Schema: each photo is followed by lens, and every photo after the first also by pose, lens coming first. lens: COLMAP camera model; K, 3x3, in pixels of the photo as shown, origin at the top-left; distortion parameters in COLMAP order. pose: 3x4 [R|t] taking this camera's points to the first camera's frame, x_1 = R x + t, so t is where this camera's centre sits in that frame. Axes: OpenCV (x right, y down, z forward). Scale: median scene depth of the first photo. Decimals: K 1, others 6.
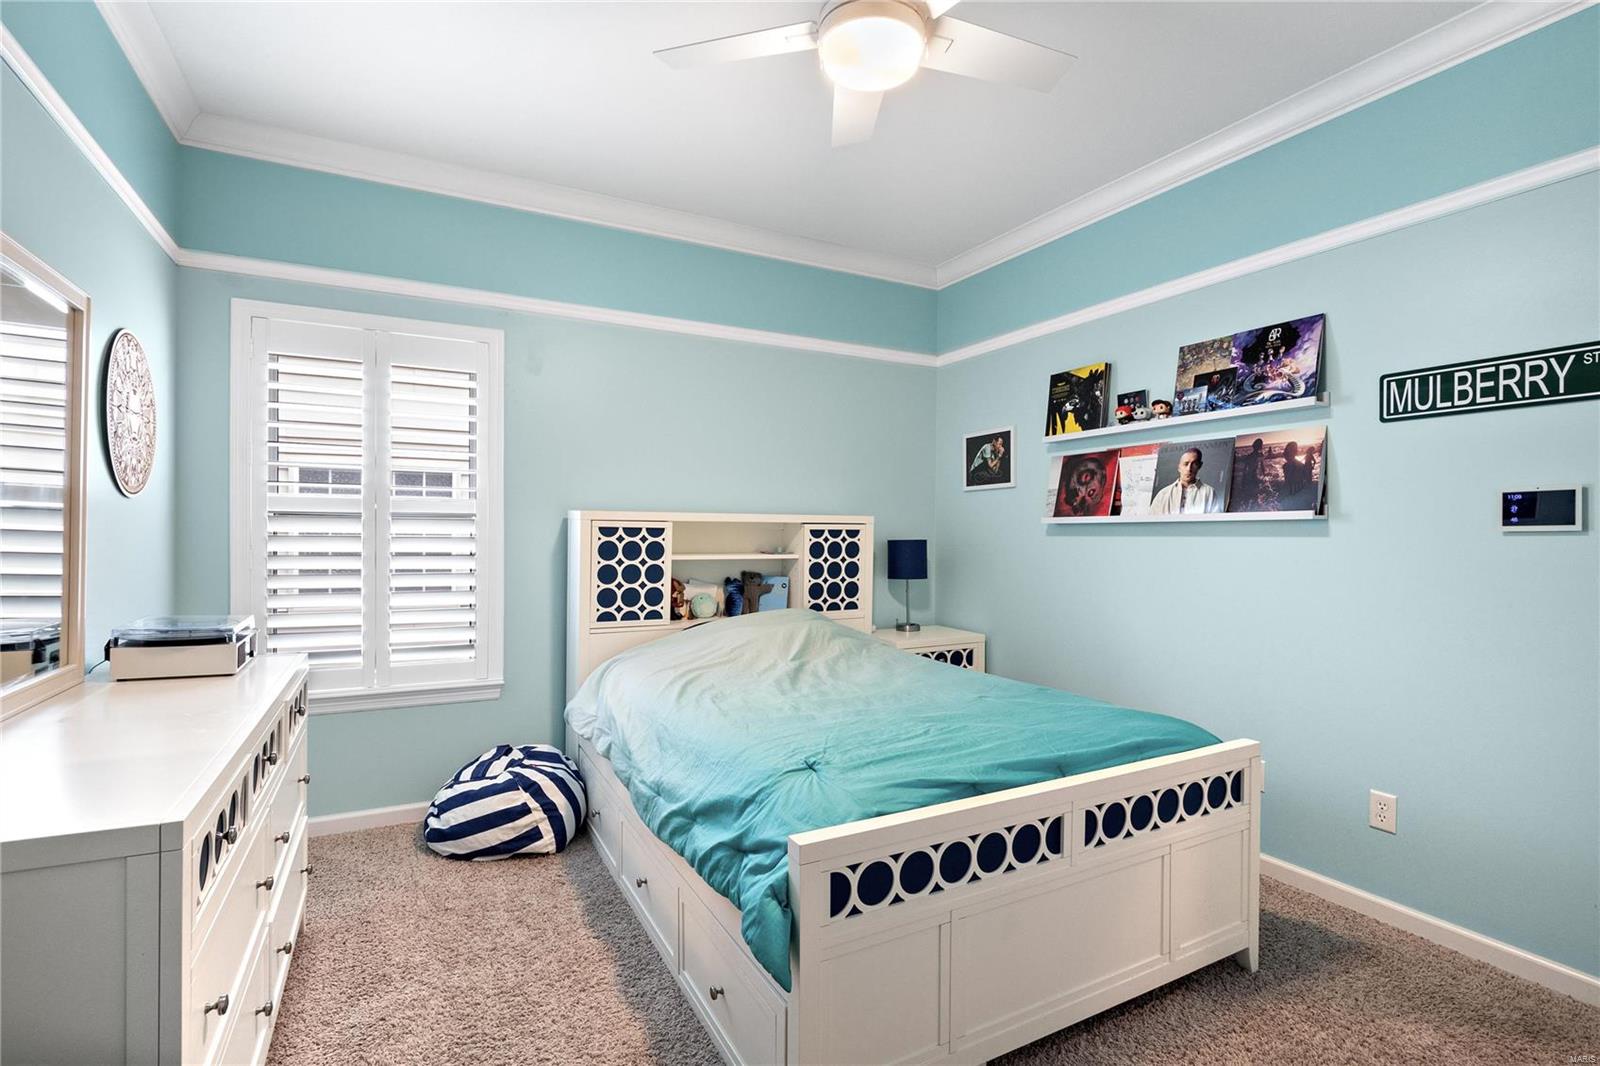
lens RADIAL K [[749.1, 0, 801.3], [0, 749.1, 537.0], [0, 0, 1]] dist [-0.004475, -0.003905]
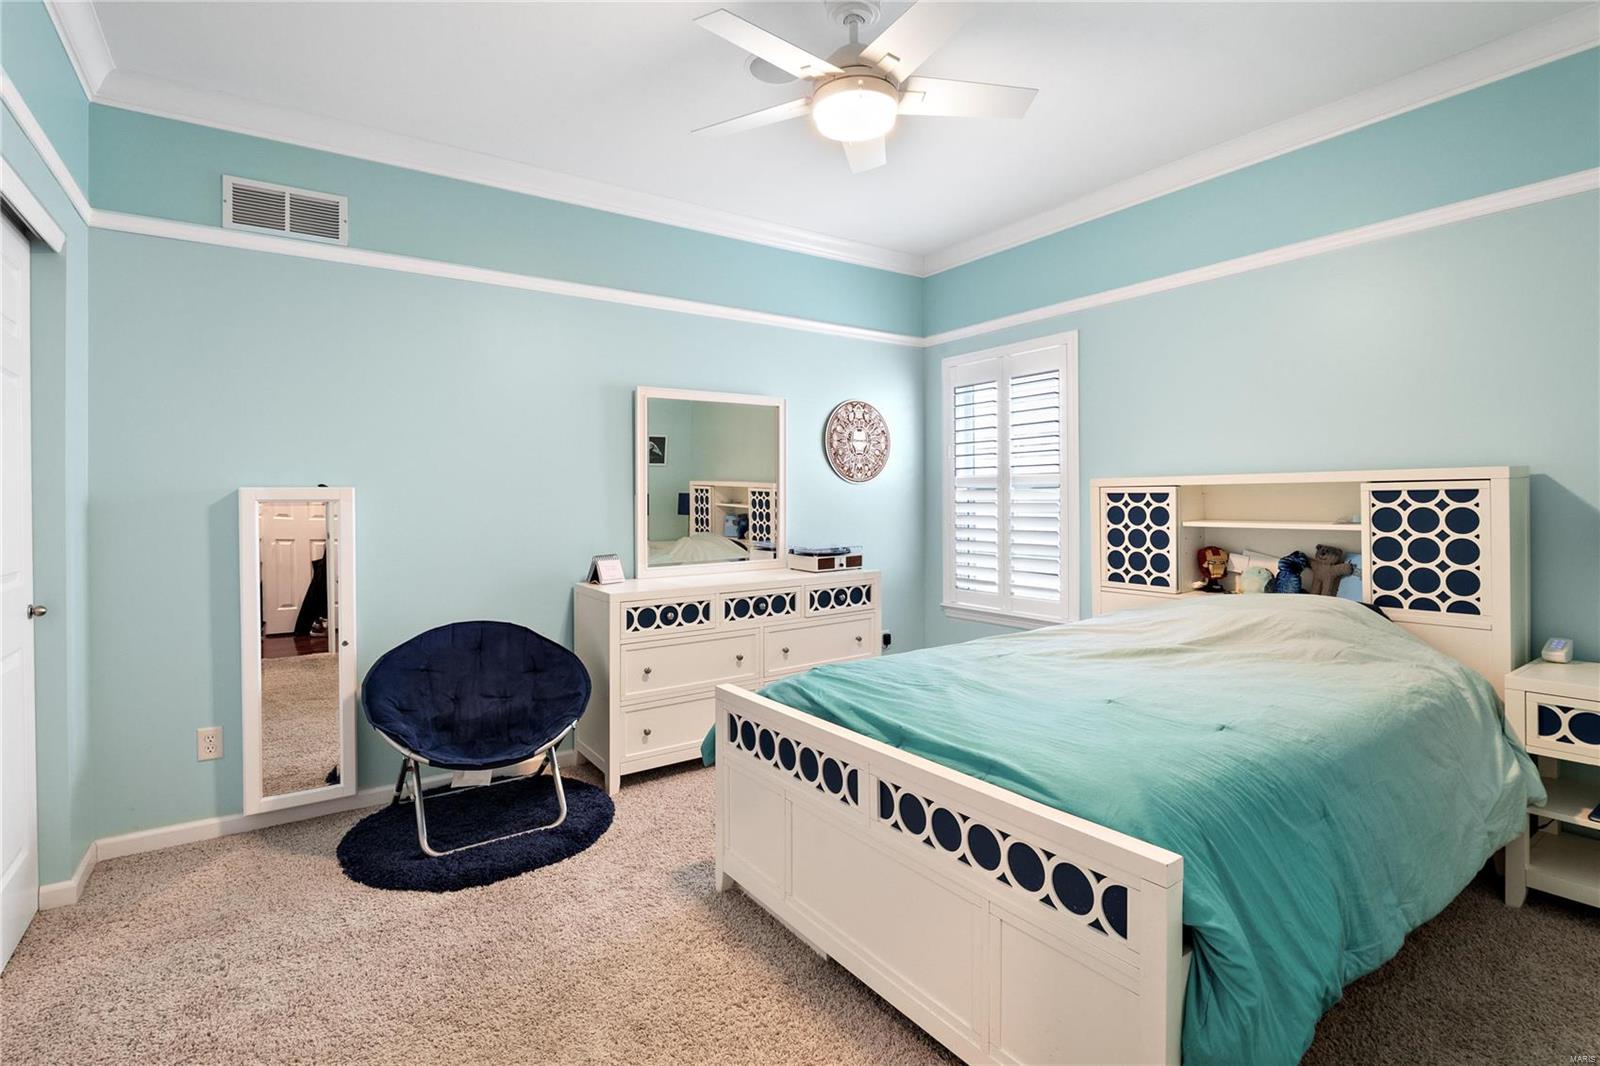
lens RADIAL K [[749.1, 0, 815.6], [0, 749.1, 498.9], [0, 0, 1]] dist [-0.004475, -0.003905]
pose [[0.136815, -0.010042, -0.990546, 0.720797], [0.001375, 0.999950, -0.009947, 0.004833], [0.990596, -0.000001, 0.136822, 0.422371]]
